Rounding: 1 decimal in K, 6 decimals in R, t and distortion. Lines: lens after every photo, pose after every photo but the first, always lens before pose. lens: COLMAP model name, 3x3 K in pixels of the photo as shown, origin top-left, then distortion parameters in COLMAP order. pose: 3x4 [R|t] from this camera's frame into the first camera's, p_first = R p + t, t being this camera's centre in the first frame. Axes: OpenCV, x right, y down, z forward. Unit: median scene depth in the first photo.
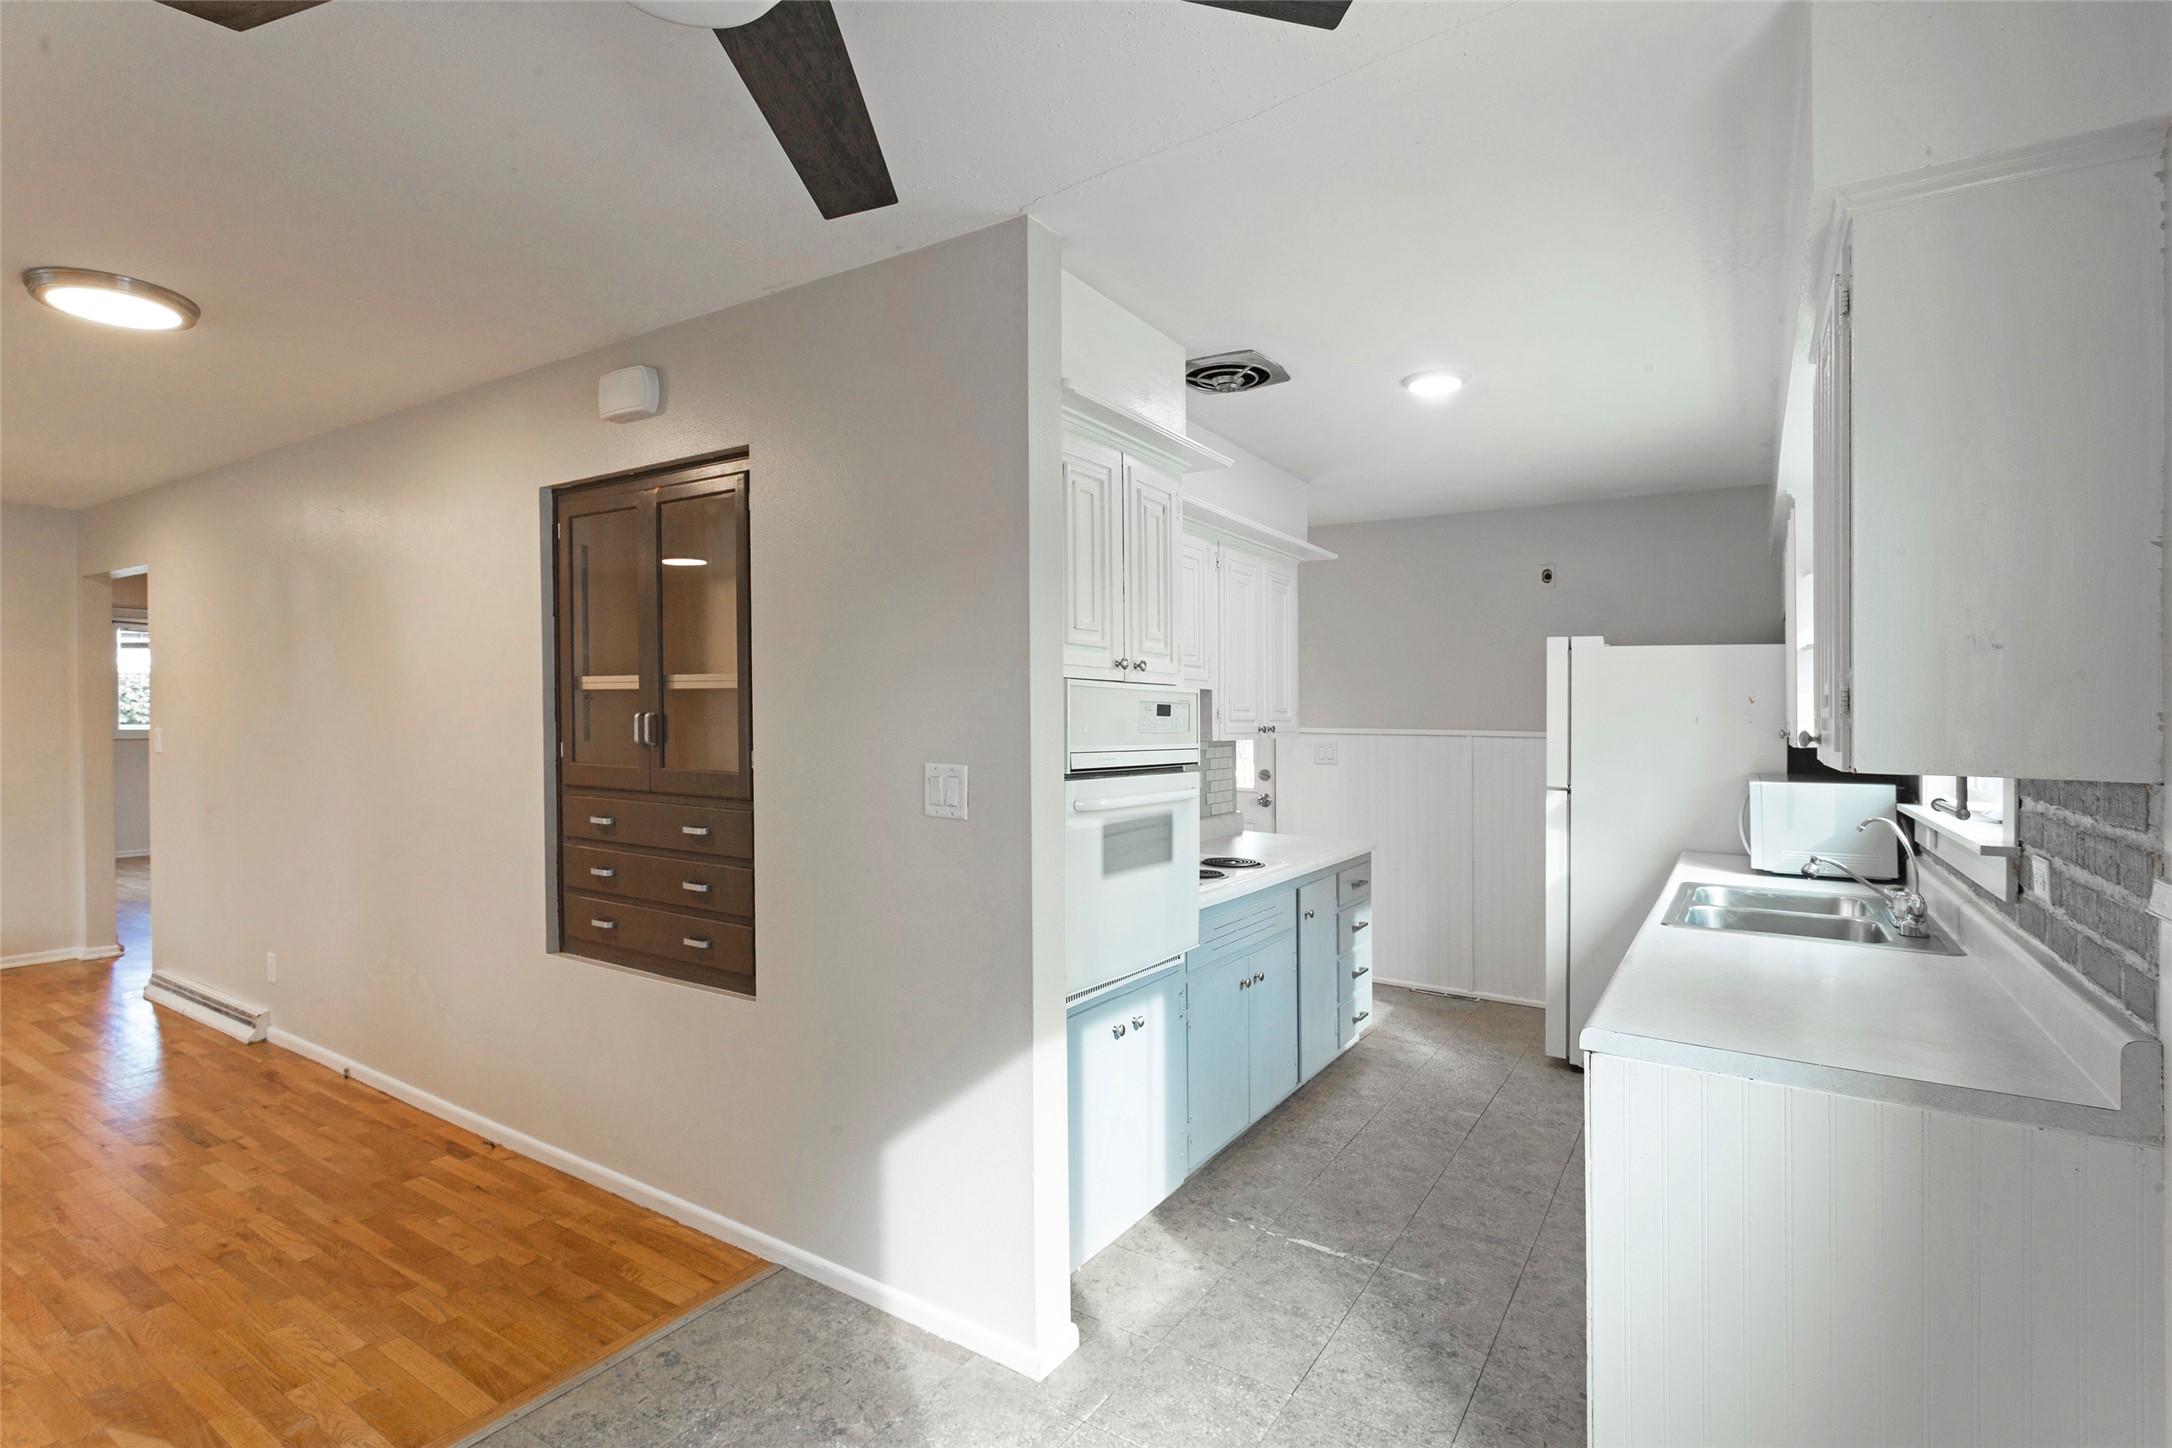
lens RADIAL K [[1035.3, 0, 1083.7], [0, 1035.3, 724.2], [0, 0, 1]] dist [-0.000751, -0.001488]
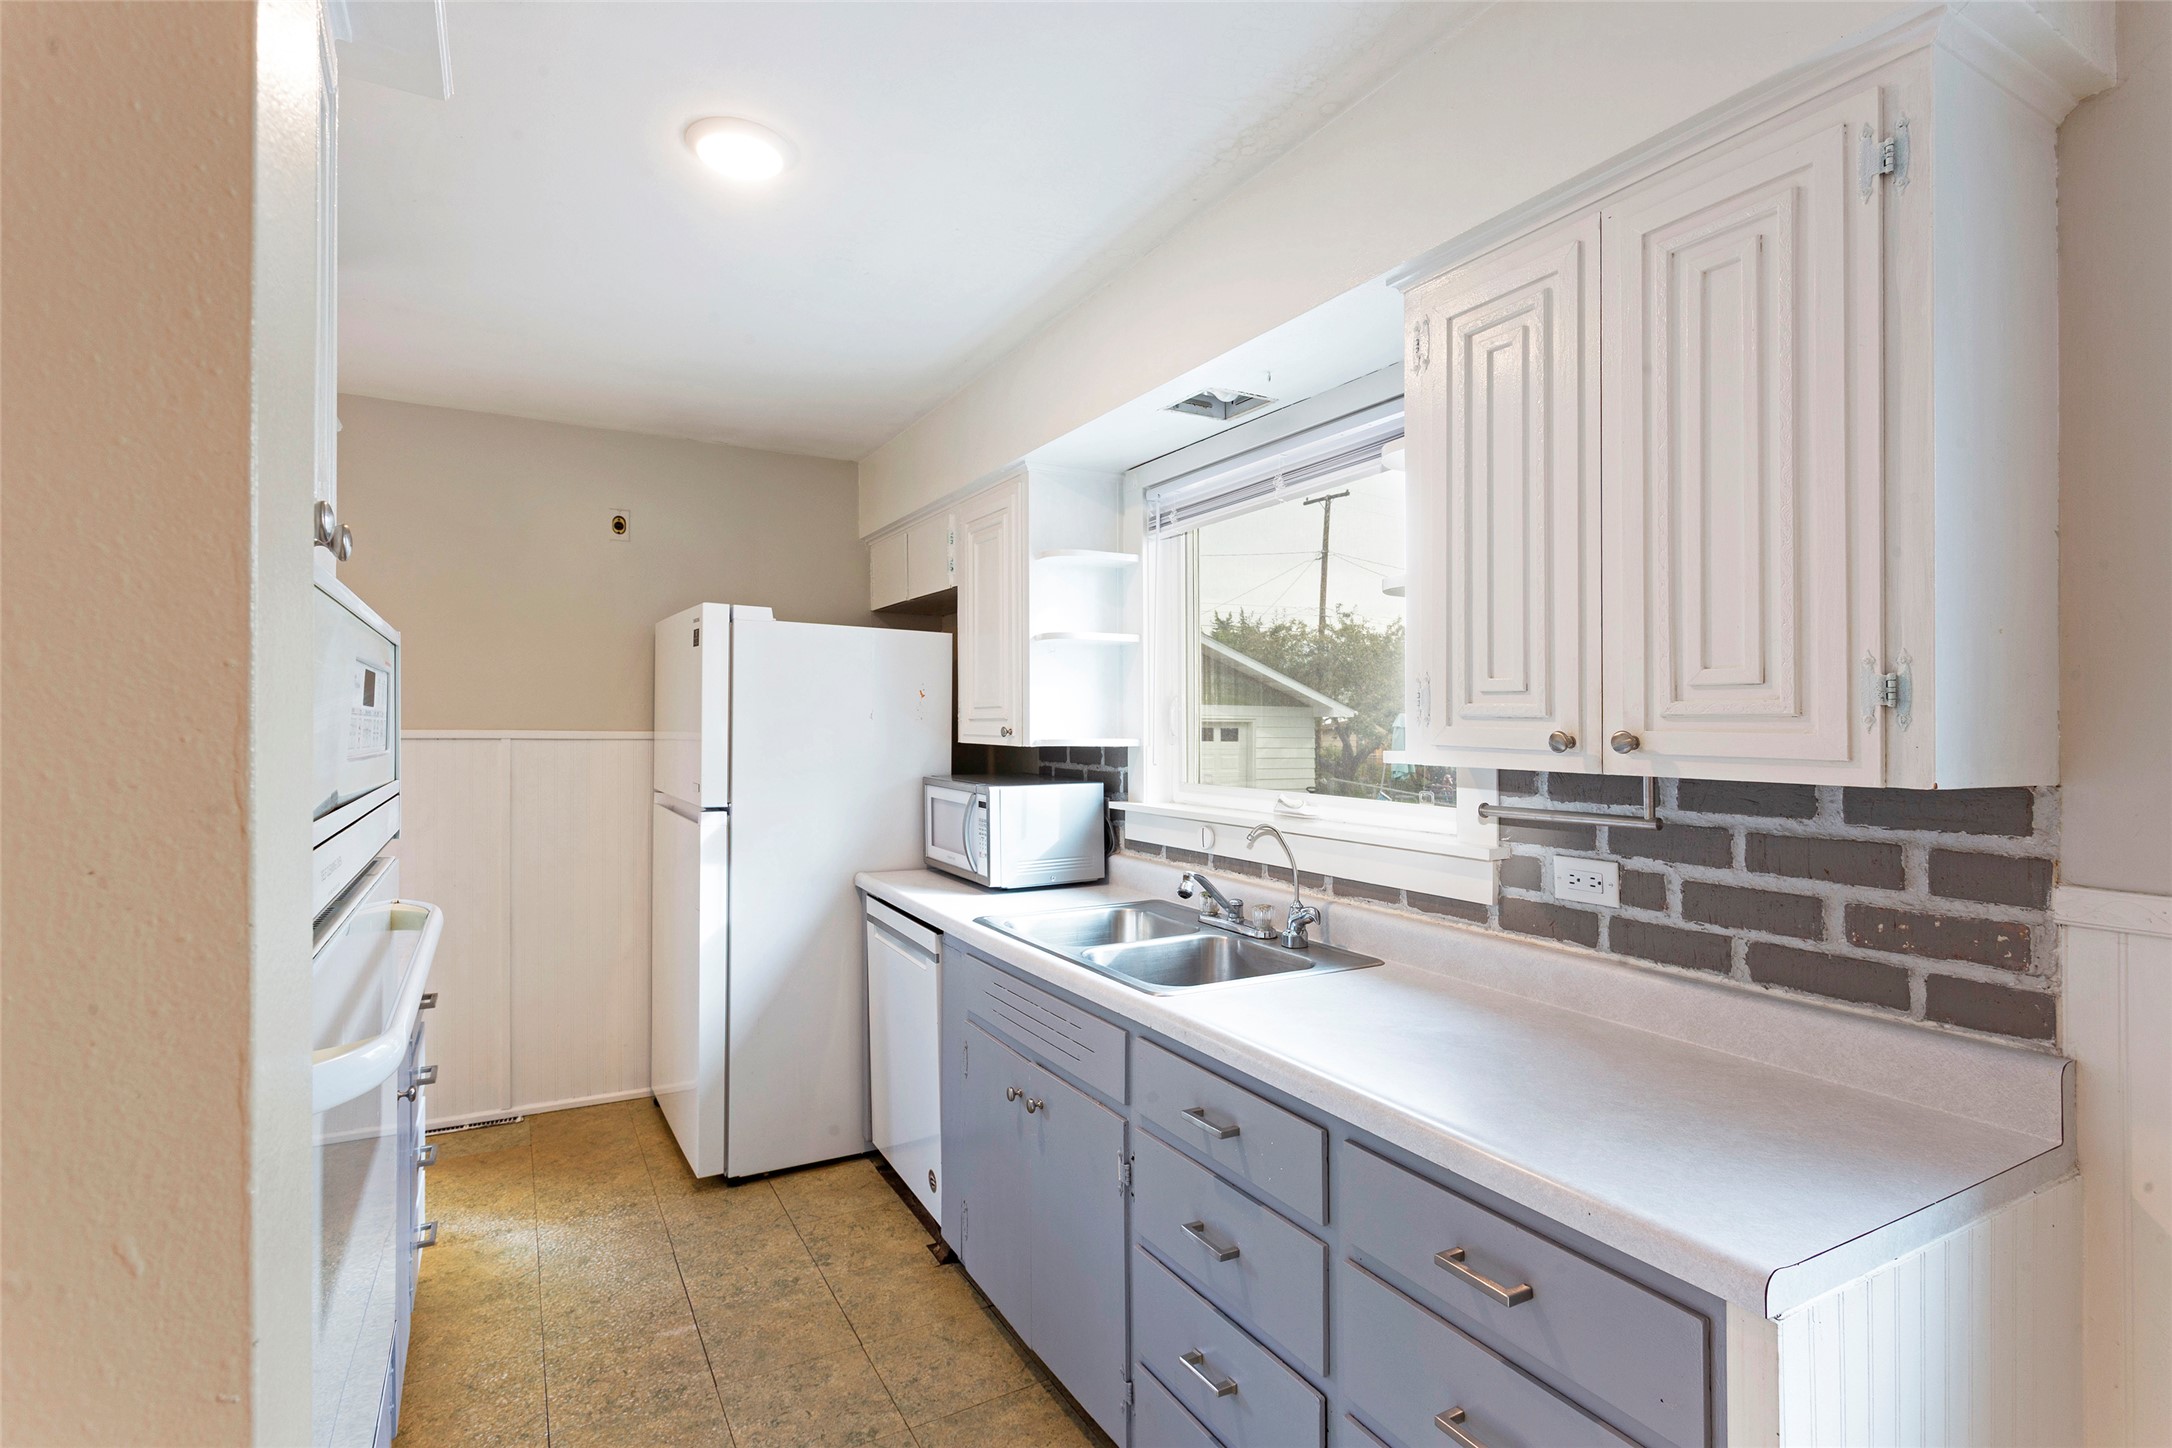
lens RADIAL K [[1035.3, 0, 1077.4], [0, 1035.3, 718.9], [0, 0, 1]] dist [-0.000751, -0.001488]
pose [[0.474417, -0.005755, 0.880282, -0.089882], [0.006591, 0.999974, 0.002985, -0.004264], [-0.880276, 0.004386, 0.474442, 0.577145]]
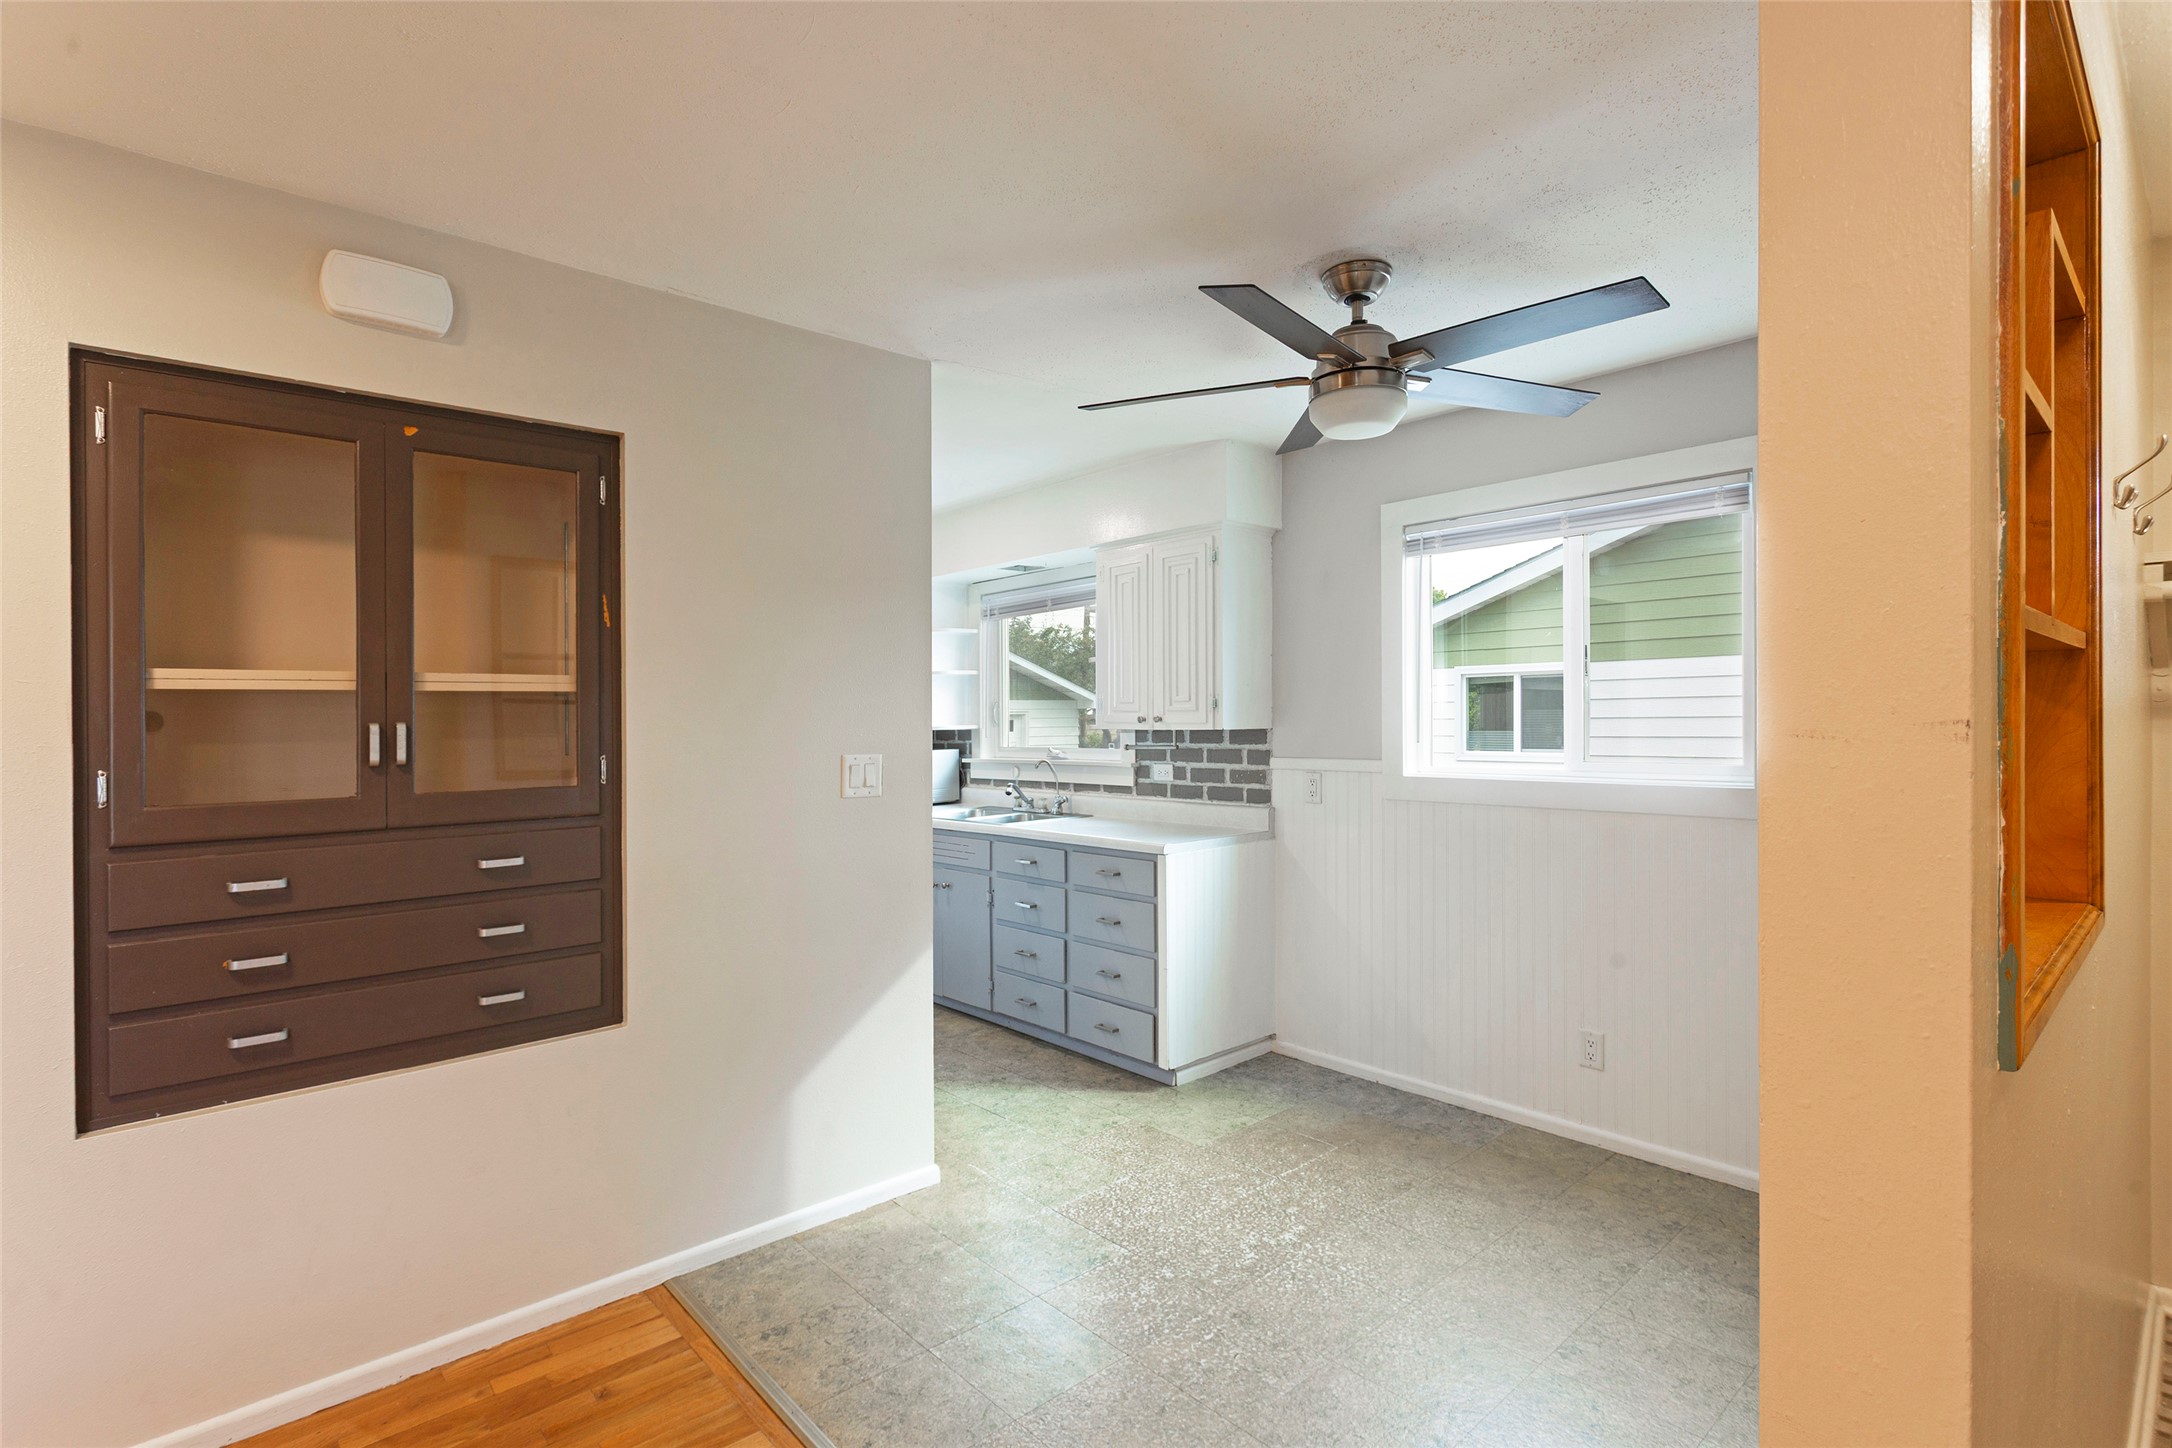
lens RADIAL K [[1035.3, 0, 1094.0], [0, 1035.3, 722.6], [0, 0, 1]] dist [-0.000751, -0.001488]
pose [[0.256588, -0.021328, 0.966286, -0.970564], [0.024481, 0.999579, 0.015562, -0.010122], [-0.966211, 0.019663, 0.257002, 0.299073]]
